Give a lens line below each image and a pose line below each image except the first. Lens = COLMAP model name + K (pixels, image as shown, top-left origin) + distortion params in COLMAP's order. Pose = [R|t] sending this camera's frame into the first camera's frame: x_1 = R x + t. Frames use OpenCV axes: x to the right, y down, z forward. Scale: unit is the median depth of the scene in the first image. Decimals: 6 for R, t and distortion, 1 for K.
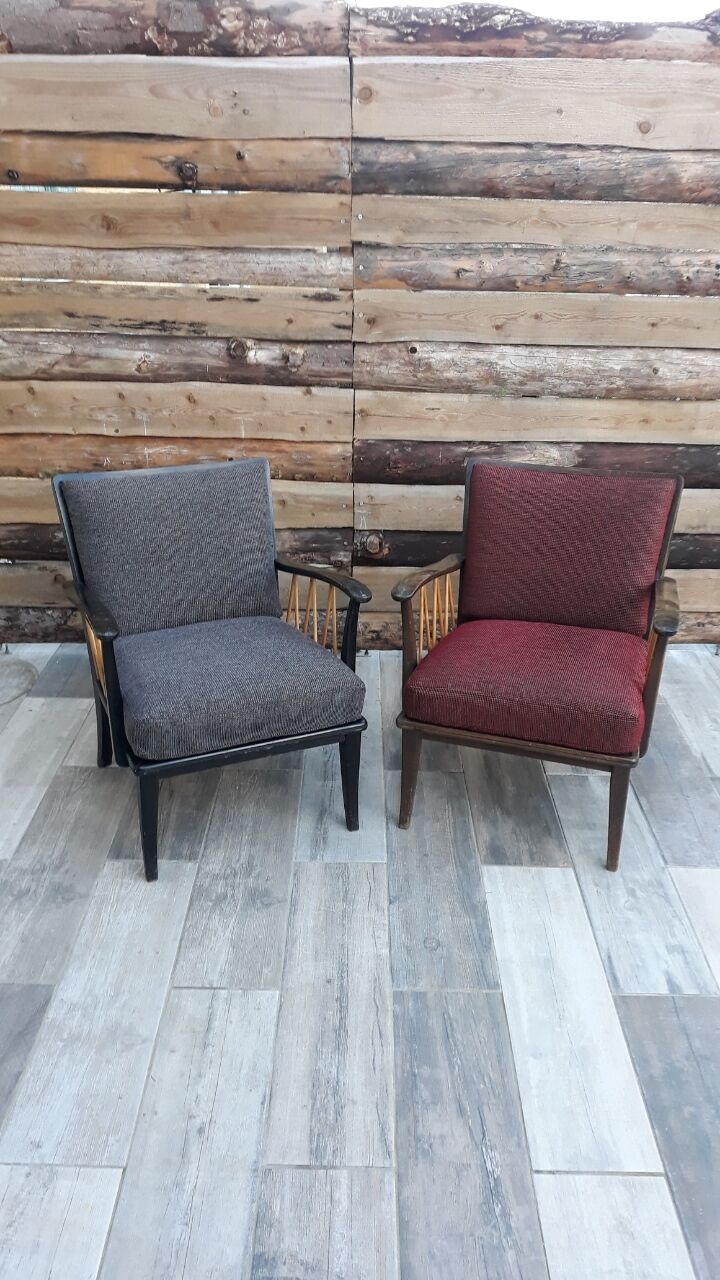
lens RADIAL K [[1072.3, 0, 357.9], [0, 1072.3, 601.1], [0, 0, 1]] dist [0.063062, -0.058939]
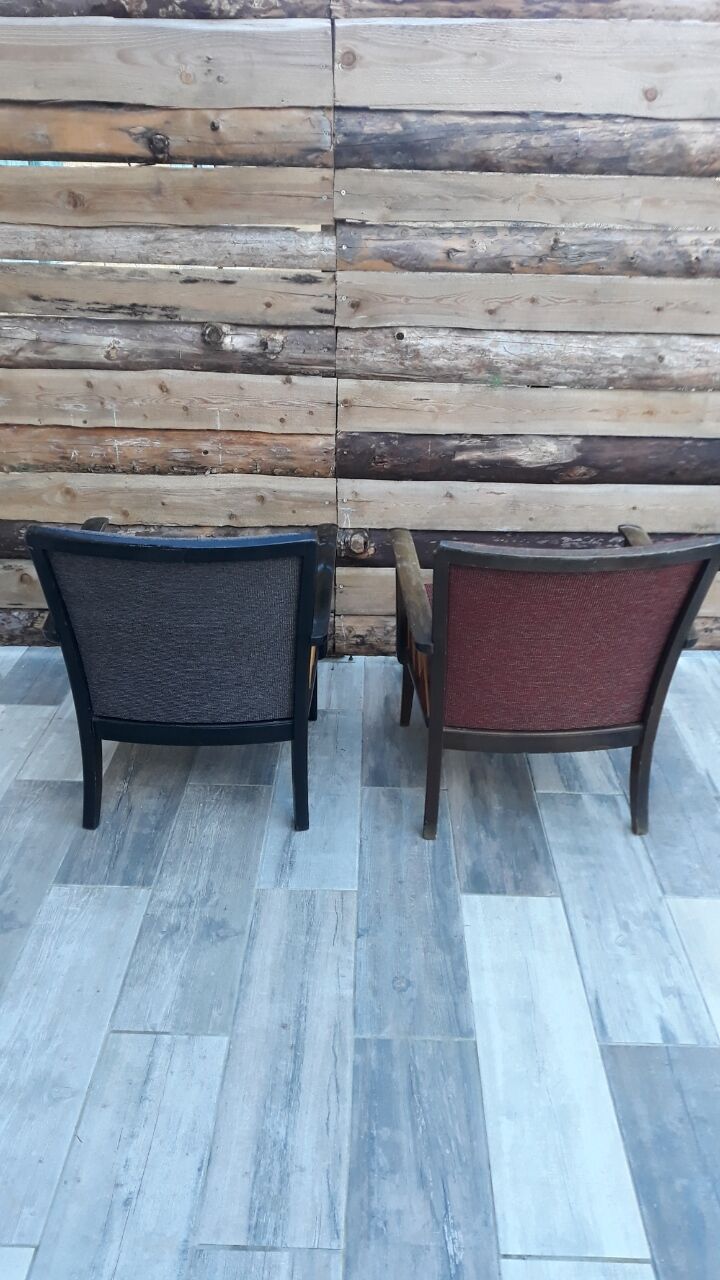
lens RADIAL K [[1072.3, 0, 350.5], [0, 1072.3, 602.2], [0, 0, 1]] dist [0.063062, -0.058939]
pose [[0.999715, 0.008044, -0.022460, 0.032429], [-0.007958, 0.999961, 0.003890, -0.005827], [0.022491, -0.003710, 0.999740, 0.066597]]
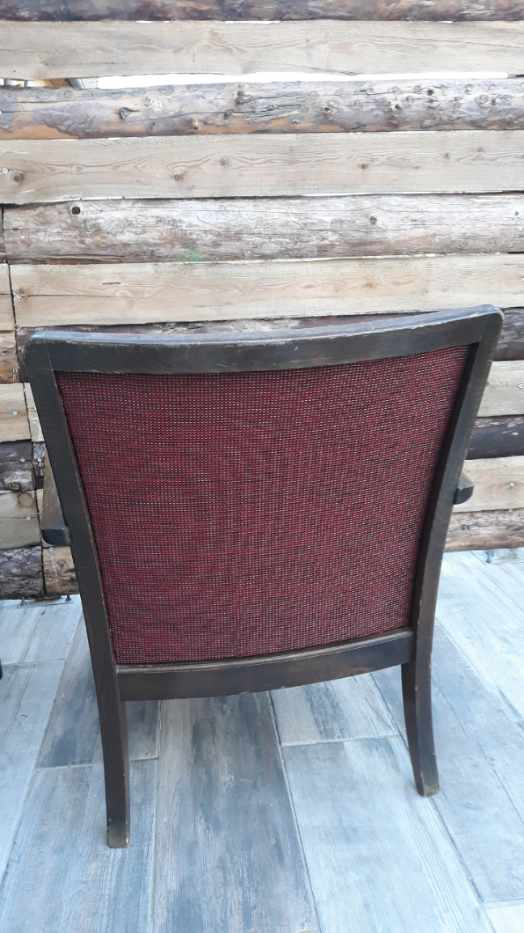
lens RADIAL K [[781.6, 0, 240.6], [0, 781.6, 450.2], [0, 0, 1]] dist [0.063062, -0.058939]
pose [[0.994308, -0.086659, 0.061984, 0.126858], [0.095397, 0.983184, -0.155717, 0.049651], [-0.047448, 0.160744, 0.985855, 0.456784]]
